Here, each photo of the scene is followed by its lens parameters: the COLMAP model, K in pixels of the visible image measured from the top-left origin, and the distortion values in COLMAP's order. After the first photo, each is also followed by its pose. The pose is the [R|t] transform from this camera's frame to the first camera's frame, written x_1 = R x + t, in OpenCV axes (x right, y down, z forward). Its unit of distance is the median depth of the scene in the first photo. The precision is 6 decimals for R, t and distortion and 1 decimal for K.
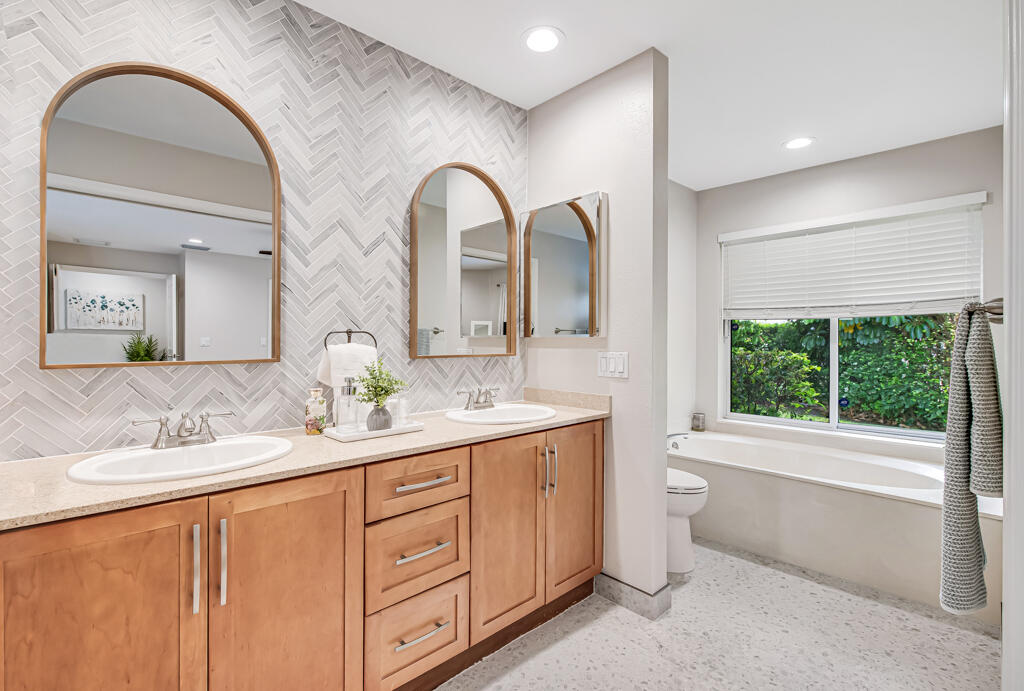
lens RADIAL K [[464.6, 0, 506.2], [0, 464.6, 341.9], [0, 0, 1]] dist [-0.014580, -0.000352]
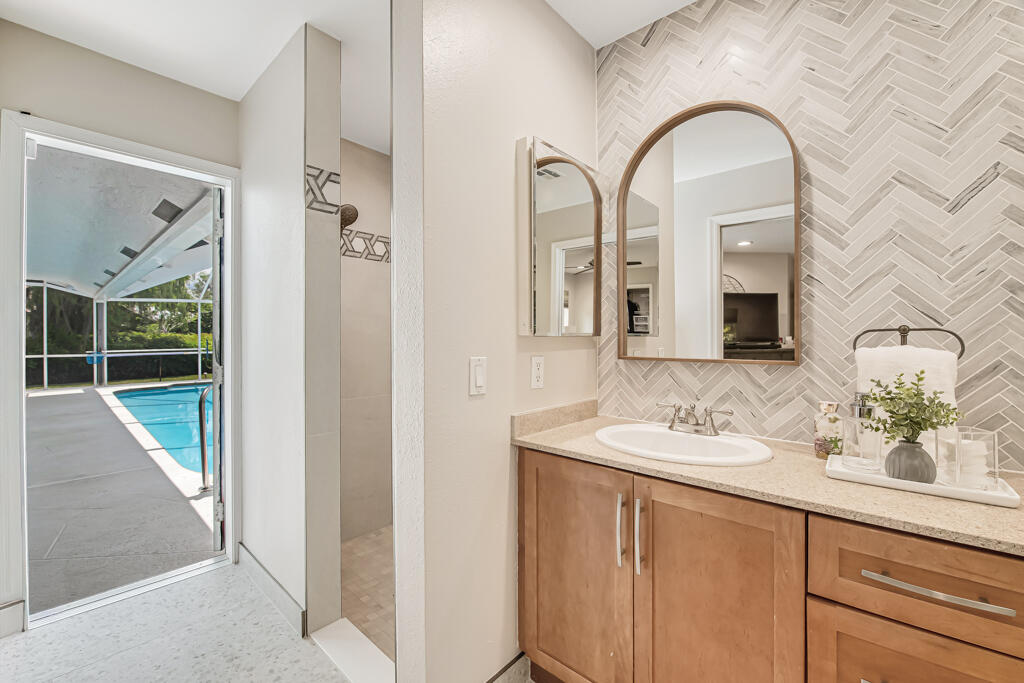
lens RADIAL K [[418.8, 0, 507.9], [0, 418.8, 338.1], [0, 0, 1]] dist [-0.017389, -0.000482]
pose [[0.090559, -0.000230, -0.995891, 0.226177], [-0.004389, 0.999990, -0.000630, -0.005427], [0.995881, 0.004428, 0.090557, 0.349207]]
